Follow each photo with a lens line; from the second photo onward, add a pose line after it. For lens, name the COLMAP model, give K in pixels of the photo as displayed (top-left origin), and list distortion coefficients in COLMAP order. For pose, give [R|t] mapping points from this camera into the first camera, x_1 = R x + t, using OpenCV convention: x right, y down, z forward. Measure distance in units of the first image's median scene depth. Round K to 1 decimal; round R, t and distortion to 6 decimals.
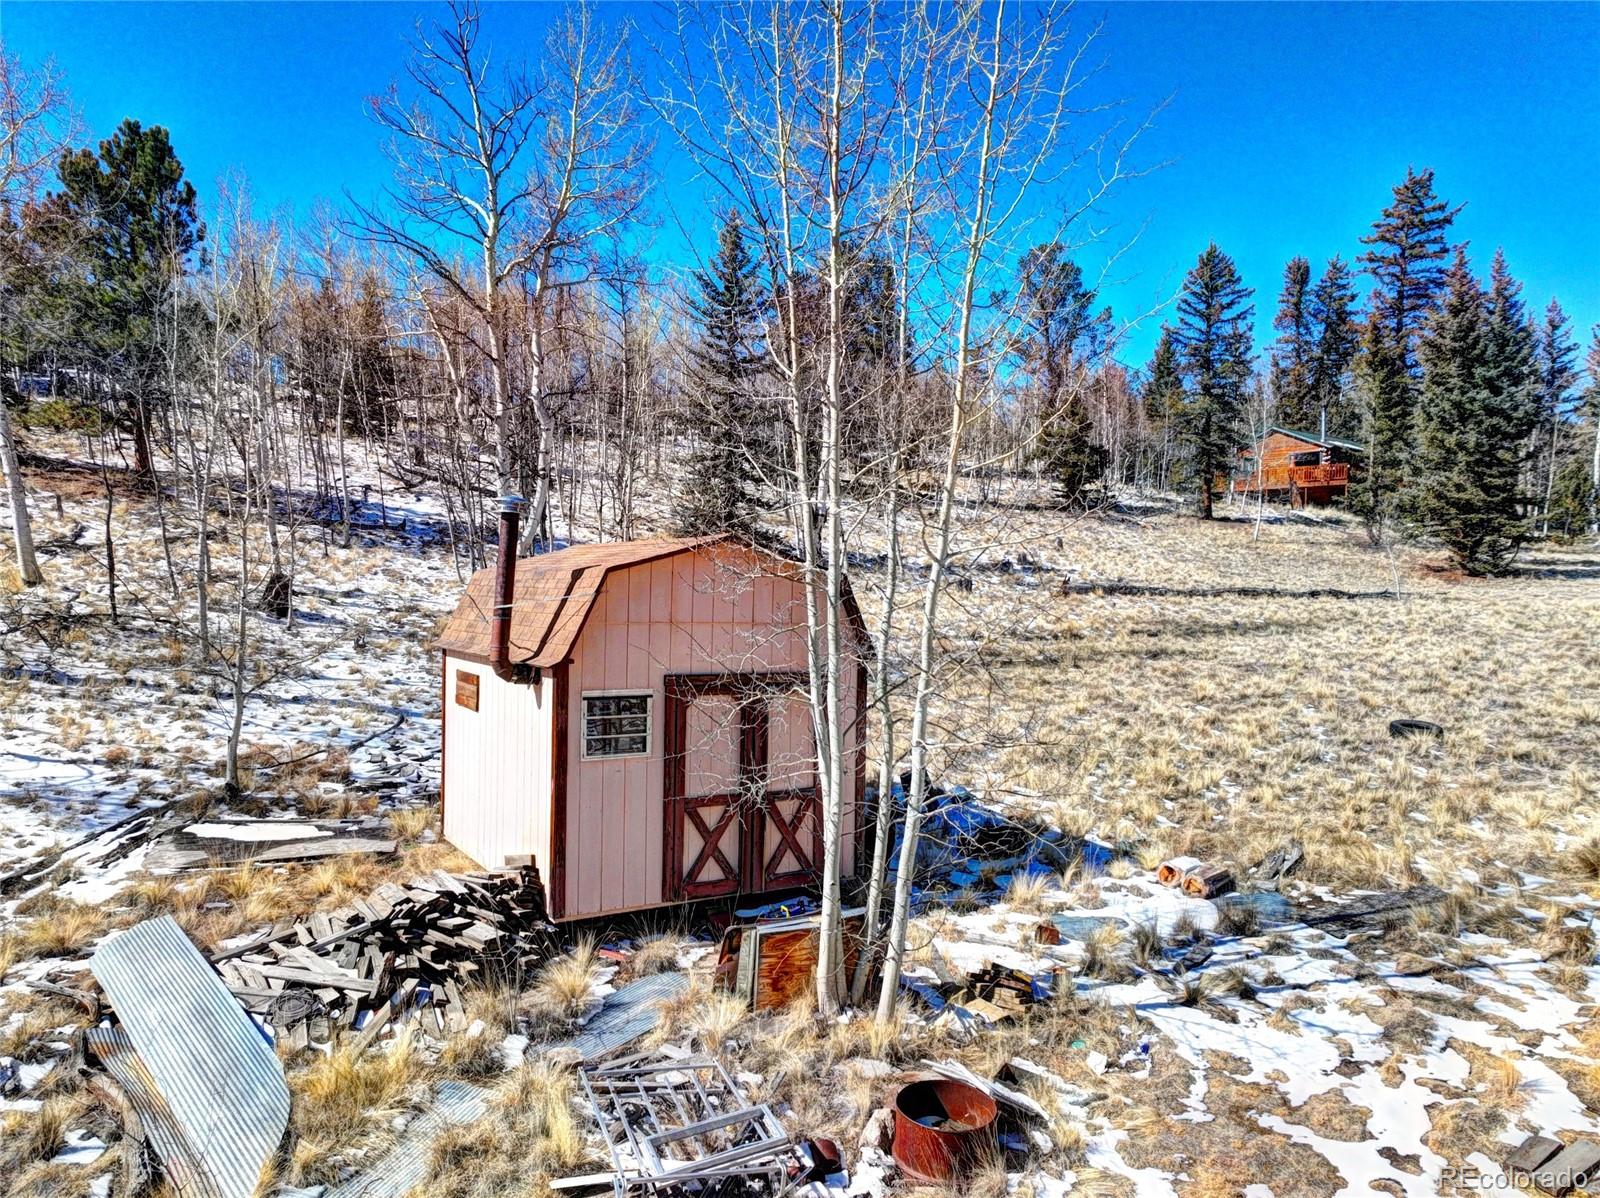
lens RADIAL K [[1126.6, 0, 804.3], [0, 1126.6, 598.9], [0, 0, 1]] dist [0.007816, 0.006046]
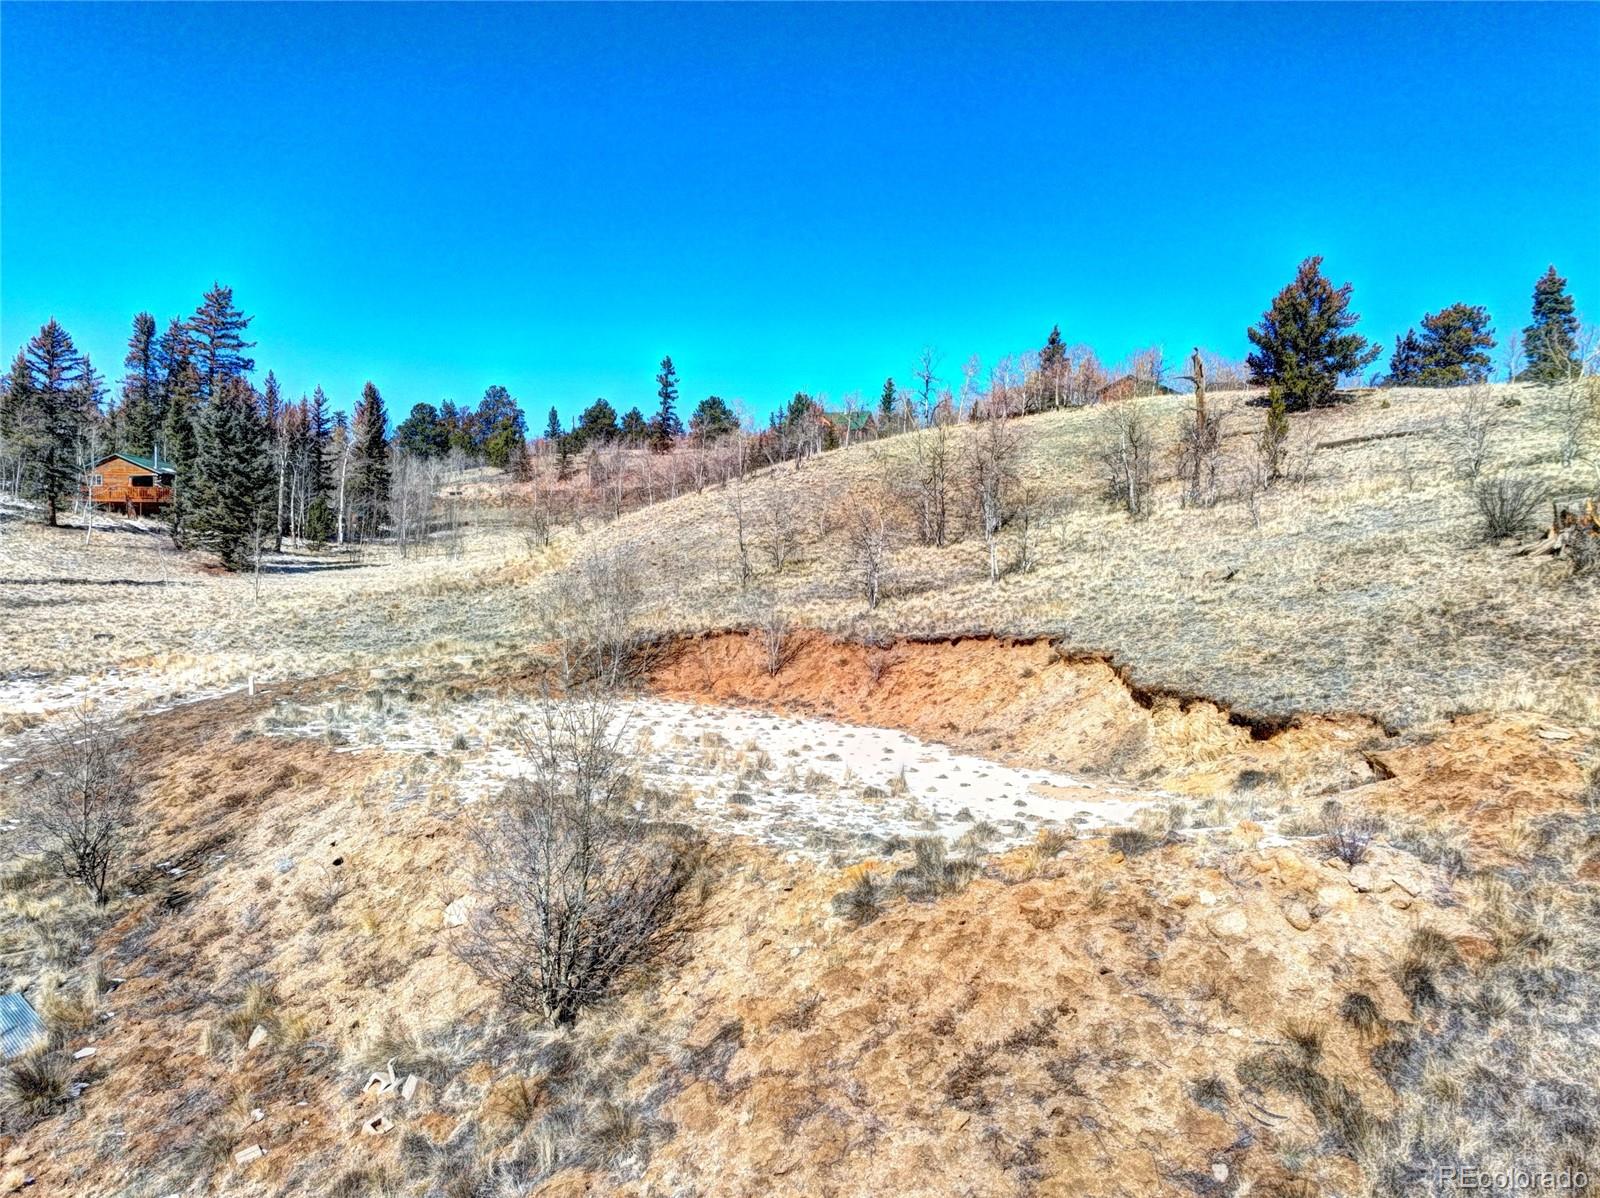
lens RADIAL K [[1129.5, 0, 802.7], [0, 1129.5, 595.9], [0, 0, 1]] dist [0.003978, 0.010922]
pose [[0.624798, -0.010642, 0.780714, -0.150555], [0.002702, 0.999931, 0.011468, -0.000762], [-0.780781, -0.005055, 0.624784, -0.587052]]
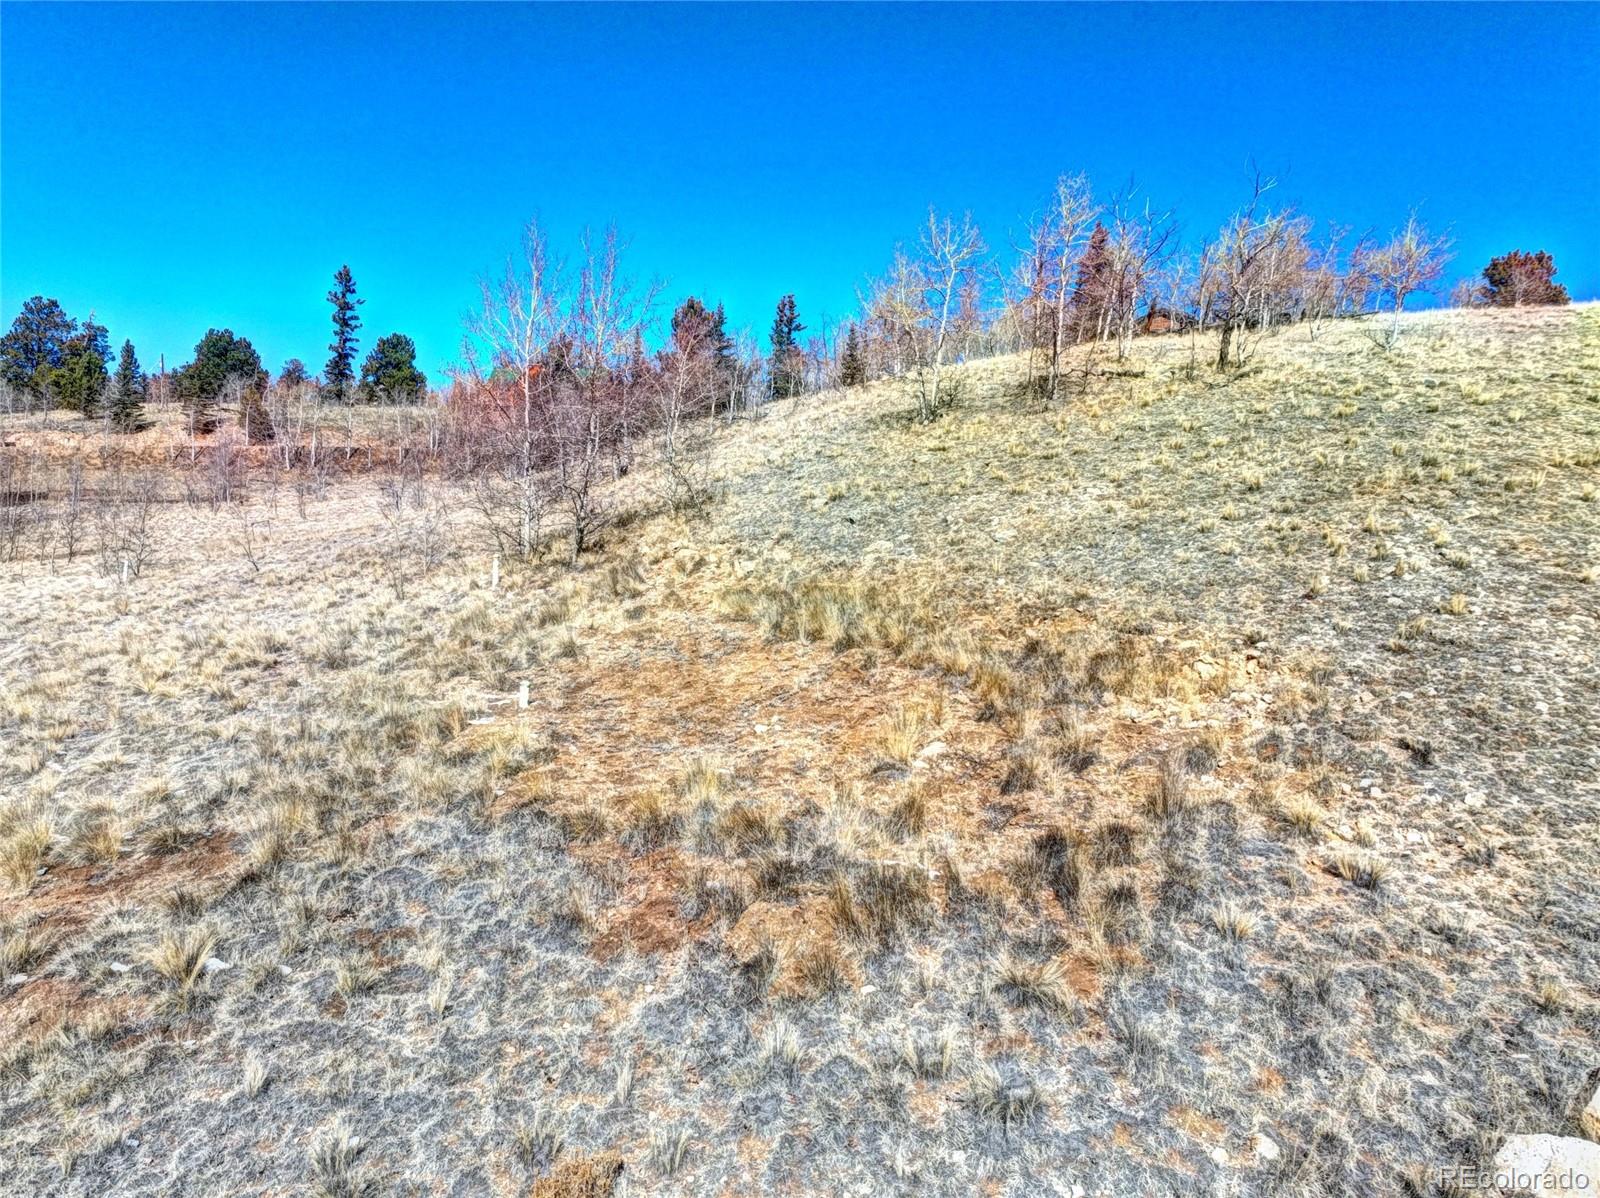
lens RADIAL K [[1130.6, 0, 804.5], [0, 1130.6, 600.2], [0, 0, 1]] dist [0.004536, 0.003804]
pose [[0.310189, -0.022205, 0.950416, 0.291033], [0.001190, 0.999735, 0.022969, -0.035199], [-0.950674, -0.005994, 0.310133, 0.226297]]
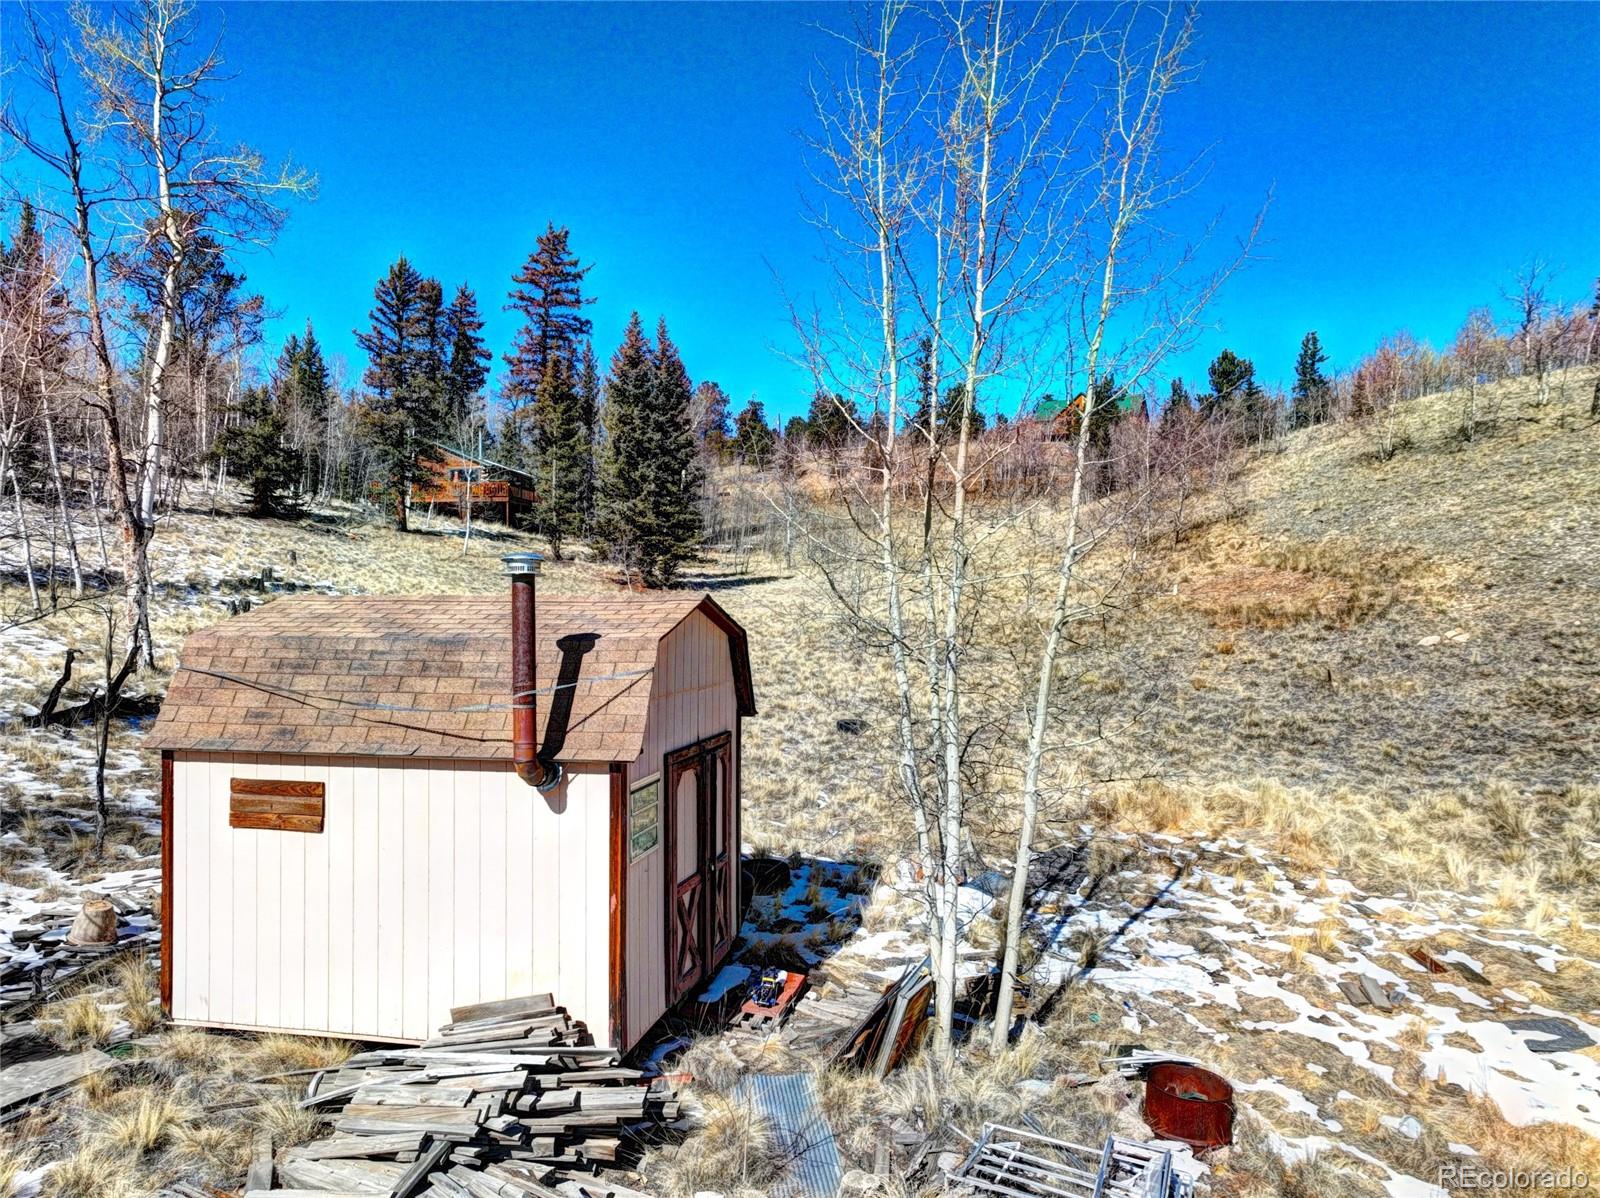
lens RADIAL K [[1129.5, 0, 802.7], [0, 1129.5, 595.9], [0, 0, 1]] dist [0.003978, 0.010922]
pose [[0.694624, -0.013641, 0.719243, -0.128795], [0.016862, 0.999854, 0.002679, -0.011143], [-0.719175, 0.010267, 0.694753, 0.054555]]
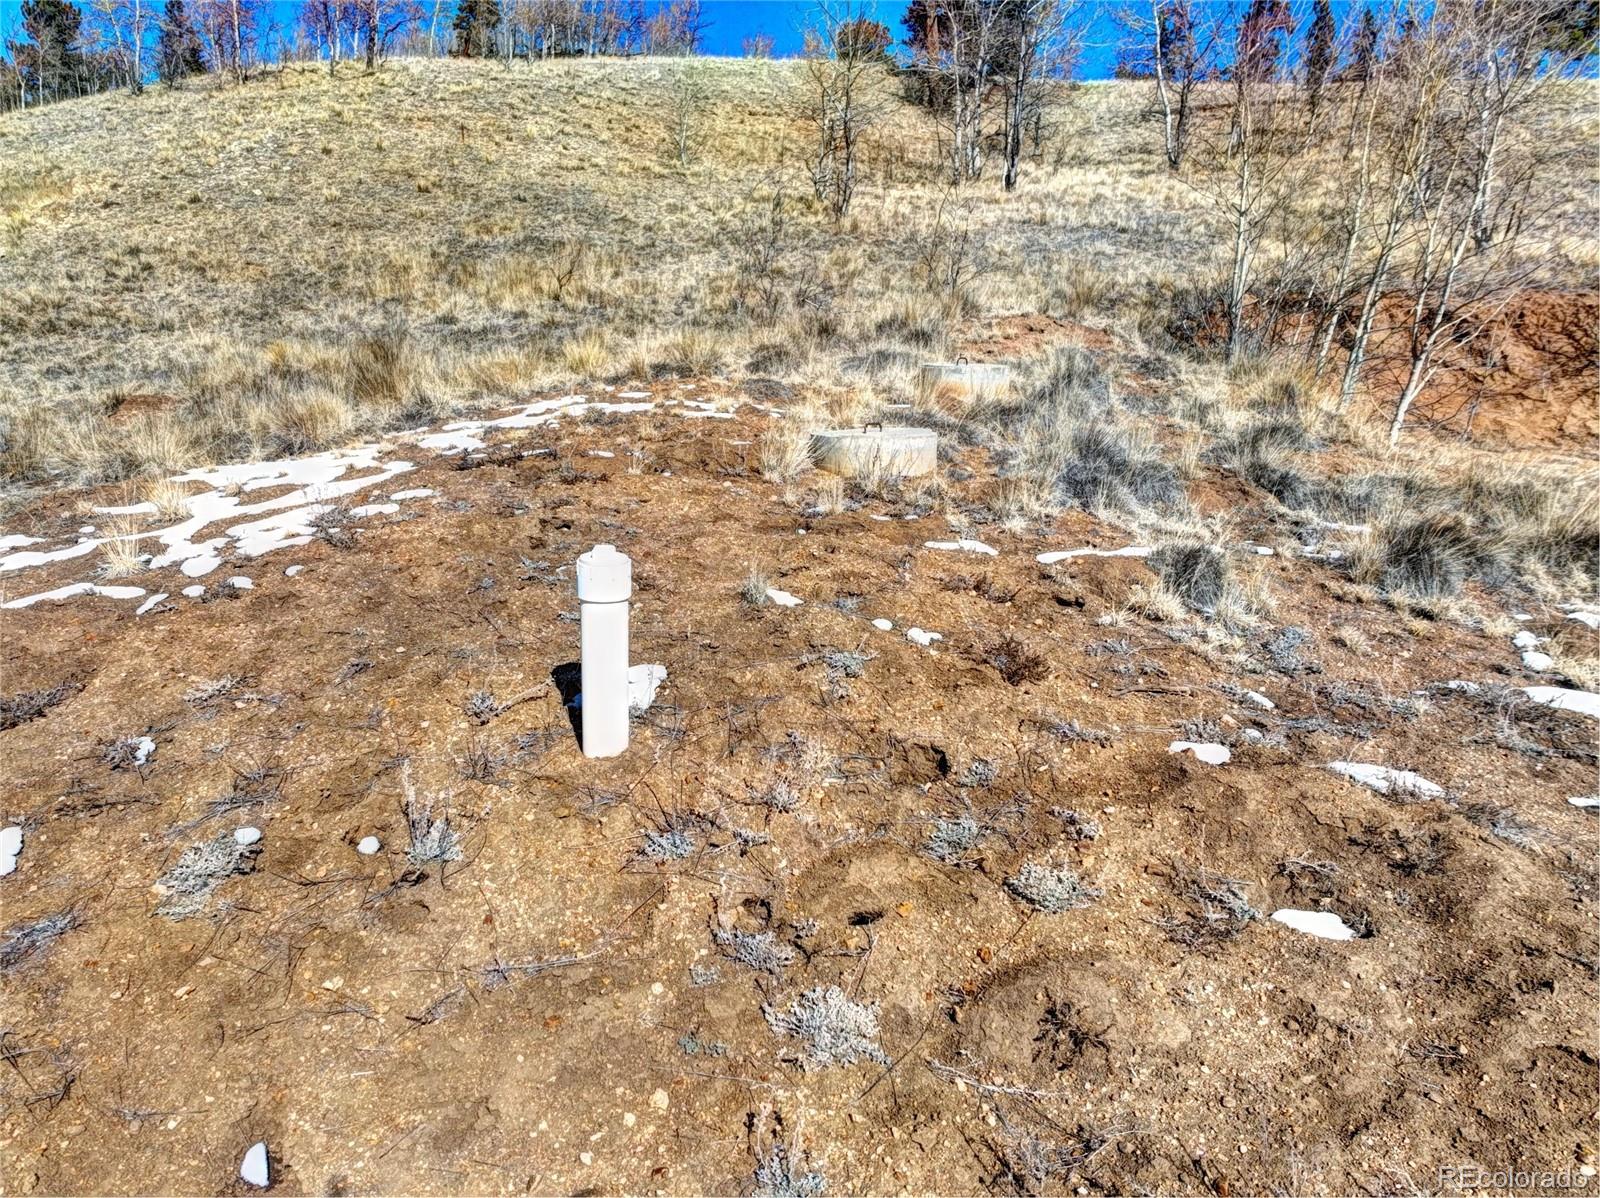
lens RADIAL K [[1132.9, 0, 803.6], [0, 1132.9, 597.7], [0, 0, 1]] dist [0.005844, 0.008278]
pose [[-0.052885, -0.219488, 0.974181, 0.068981], [0.005245, 0.975471, 0.220064, 0.036937], [-0.998587, 0.016748, -0.050436, -0.018043]]
